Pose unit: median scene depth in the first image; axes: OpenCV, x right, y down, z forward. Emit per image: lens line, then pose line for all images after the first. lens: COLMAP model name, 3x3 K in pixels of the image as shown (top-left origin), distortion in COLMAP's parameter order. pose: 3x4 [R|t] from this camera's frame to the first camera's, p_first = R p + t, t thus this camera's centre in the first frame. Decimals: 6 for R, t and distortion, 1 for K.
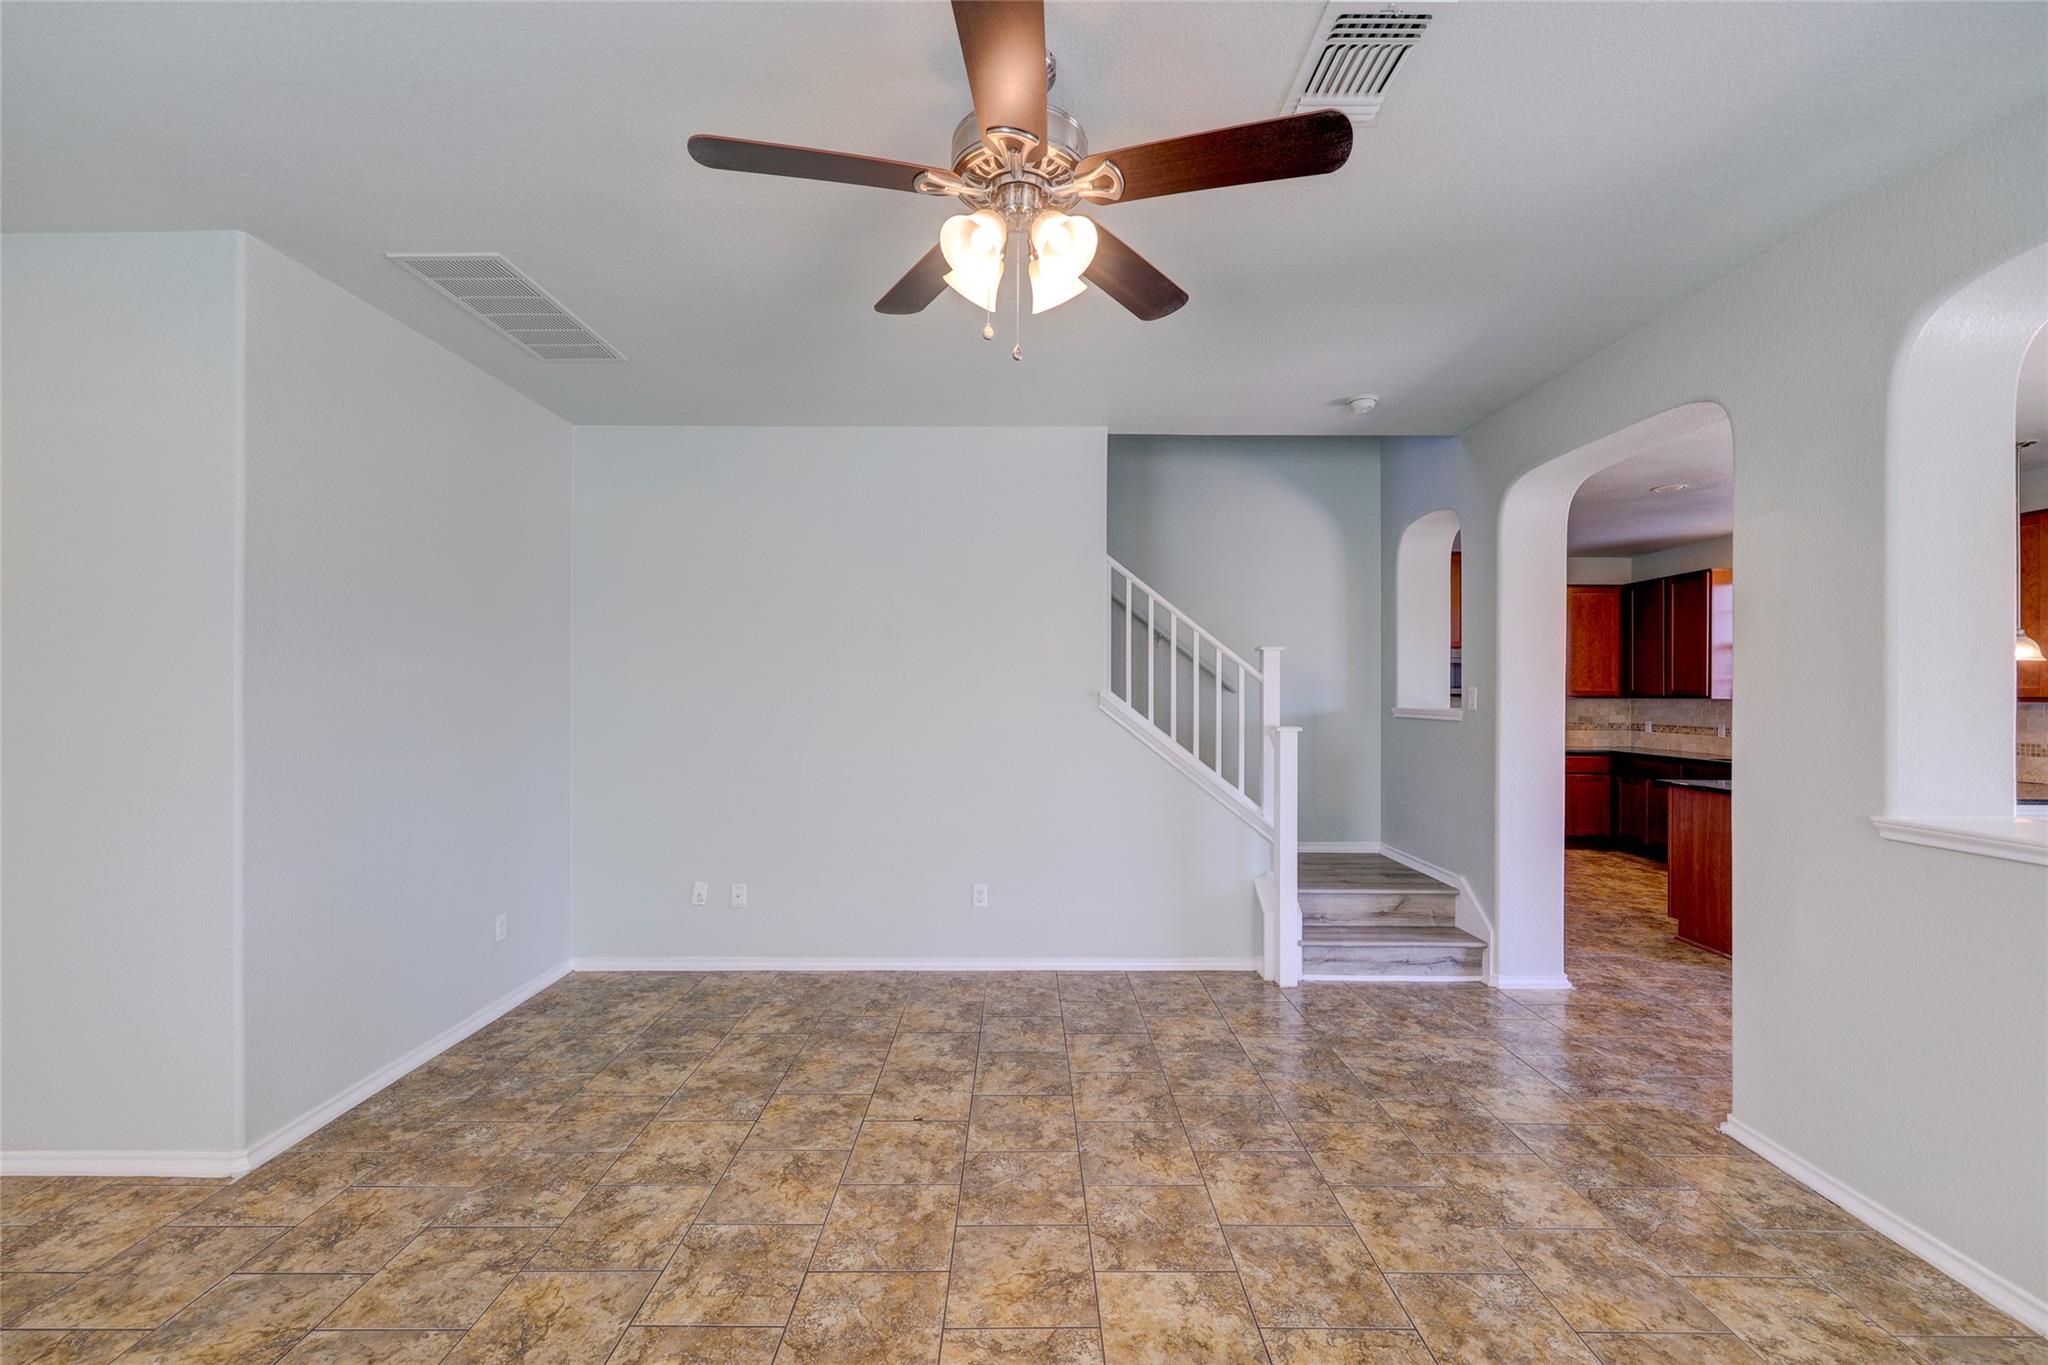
lens RADIAL K [[820.3, 0, 1021.4], [0, 820.3, 682.4], [0, 0, 1]] dist [-0.002785, 0.000409]
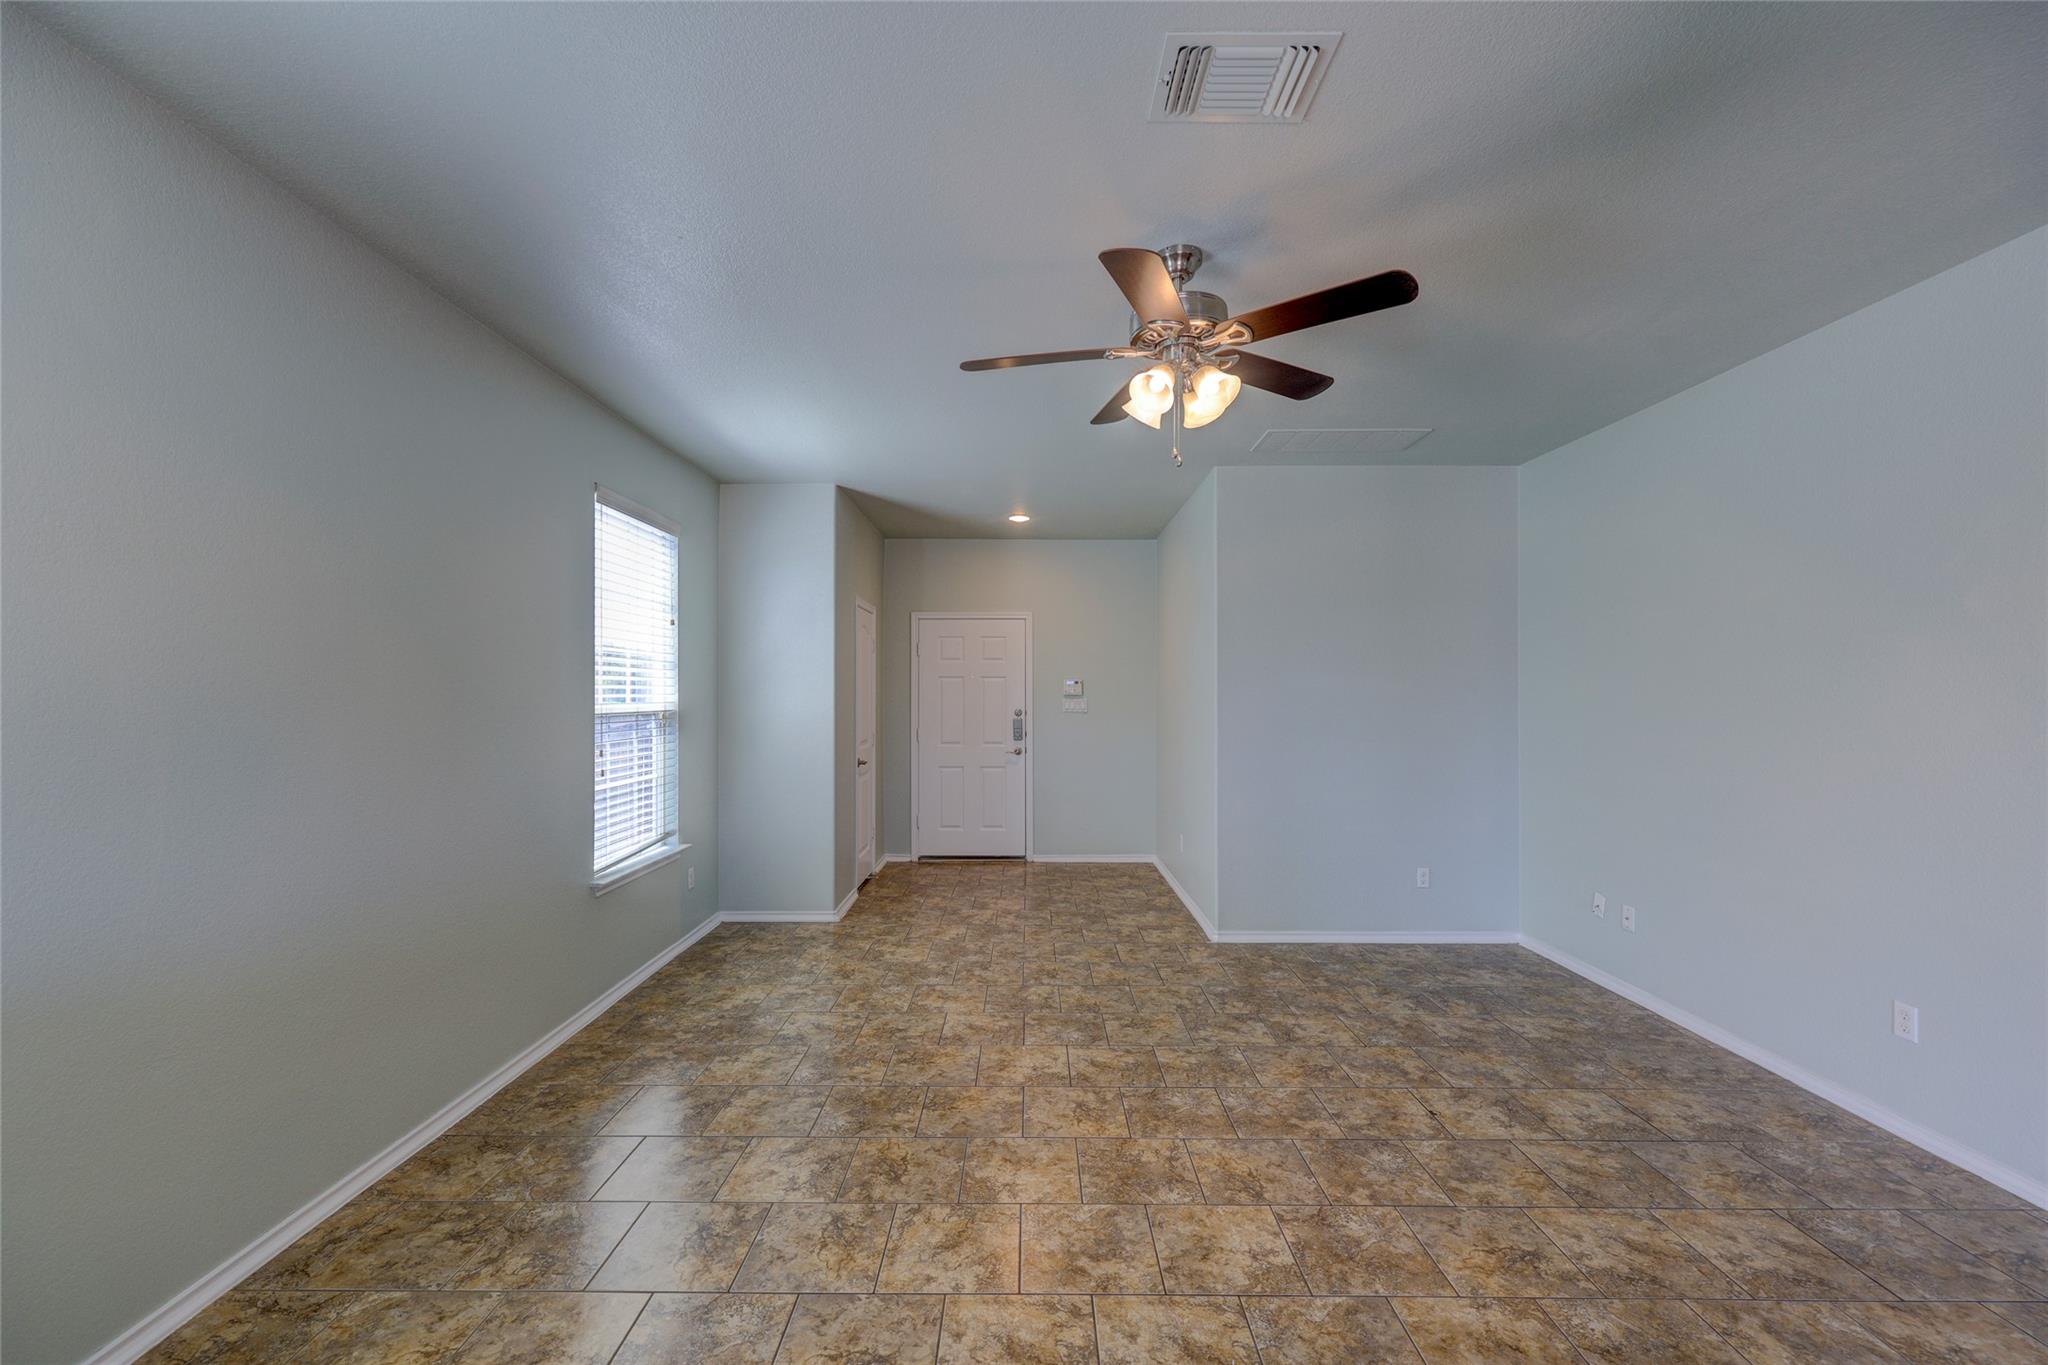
lens RADIAL K [[820.3, 0, 1026.0], [0, 820.3, 684.1], [0, 0, 1]] dist [-0.002785, 0.000409]
pose [[-0.000364, -0.010536, -0.999944, 0.863774], [0.009795, 0.999896, -0.010539, -0.006711], [0.999952, -0.009799, -0.000261, 0.455397]]
